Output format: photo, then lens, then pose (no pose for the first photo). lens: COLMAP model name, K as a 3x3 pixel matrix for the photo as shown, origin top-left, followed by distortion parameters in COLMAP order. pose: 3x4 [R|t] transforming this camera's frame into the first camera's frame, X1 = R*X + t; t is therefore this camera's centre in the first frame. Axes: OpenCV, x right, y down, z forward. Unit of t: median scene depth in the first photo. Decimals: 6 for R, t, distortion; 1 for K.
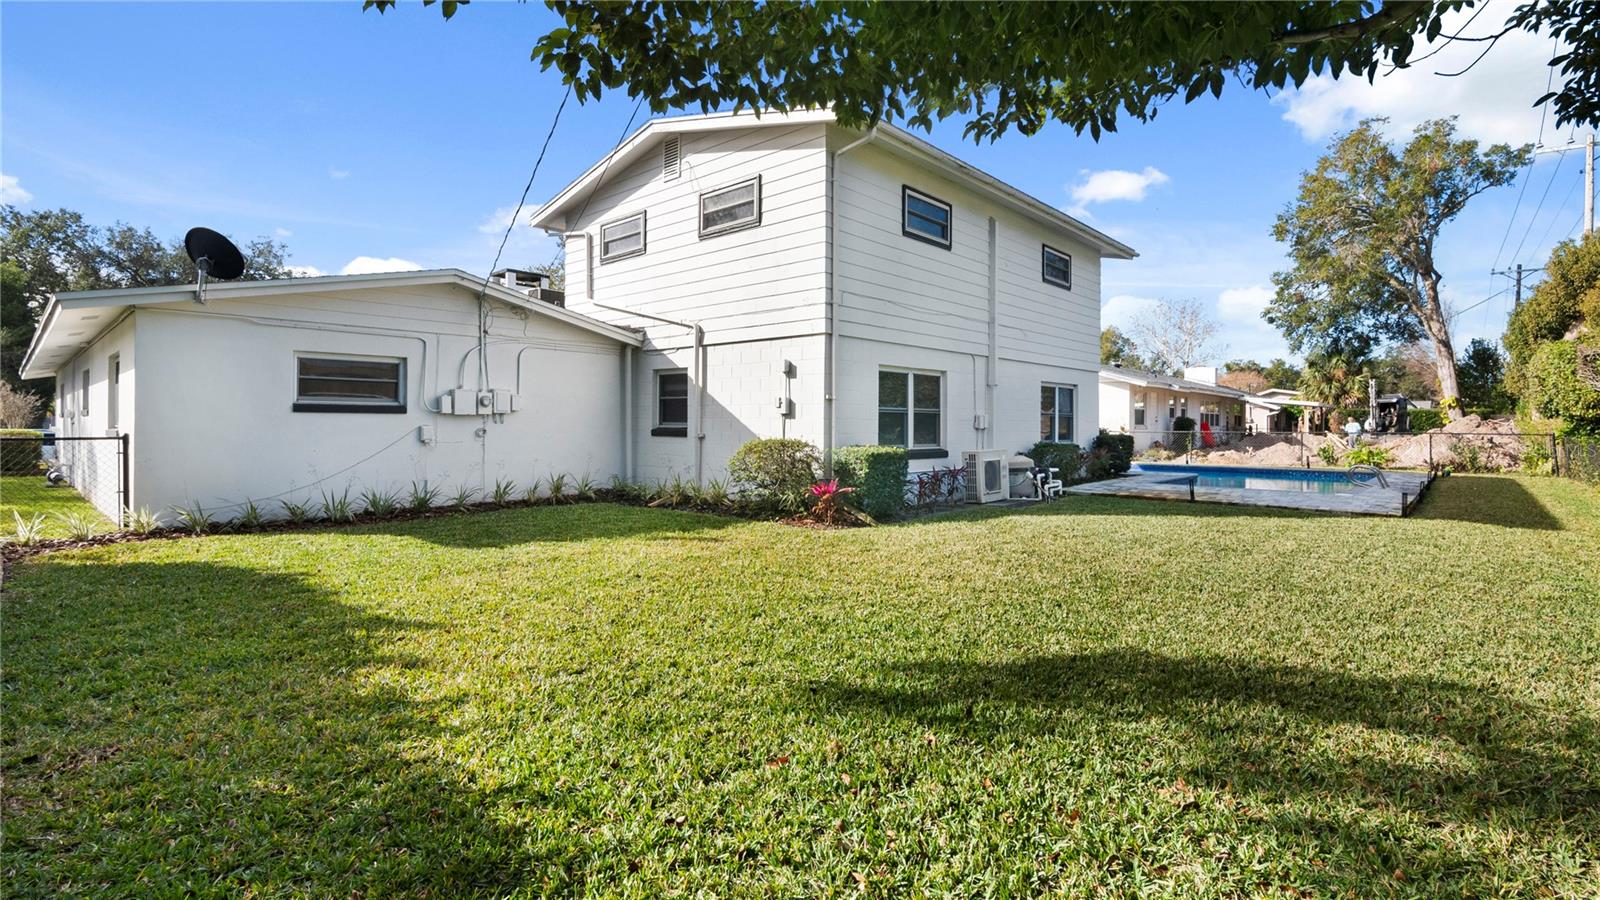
lens RADIAL K [[731.6, 0, 814.3], [0, 731.6, 439.9], [0, 0, 1]] dist [-0.004436, -0.013580]
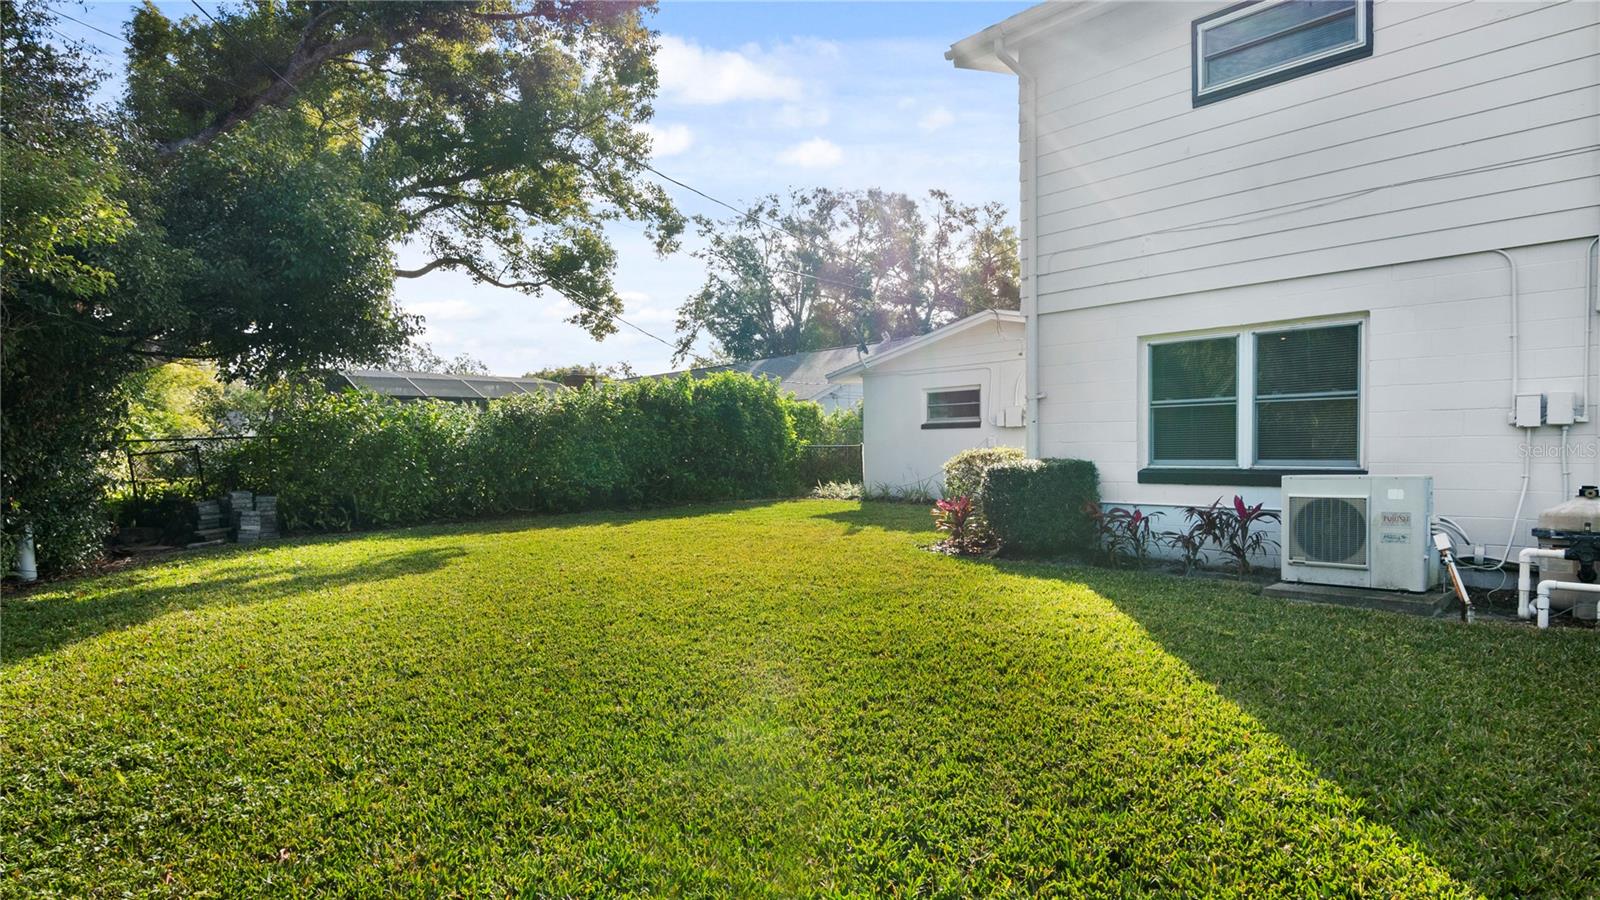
lens RADIAL K [[731.6, 0, 814.3], [0, 731.6, 439.9], [0, 0, 1]] dist [-0.004436, -0.013580]
pose [[-0.045162, -0.005167, -0.998966, 0.698987], [-0.014825, 0.999880, -0.004501, -0.004158], [0.998870, 0.014606, -0.045234, 0.705002]]
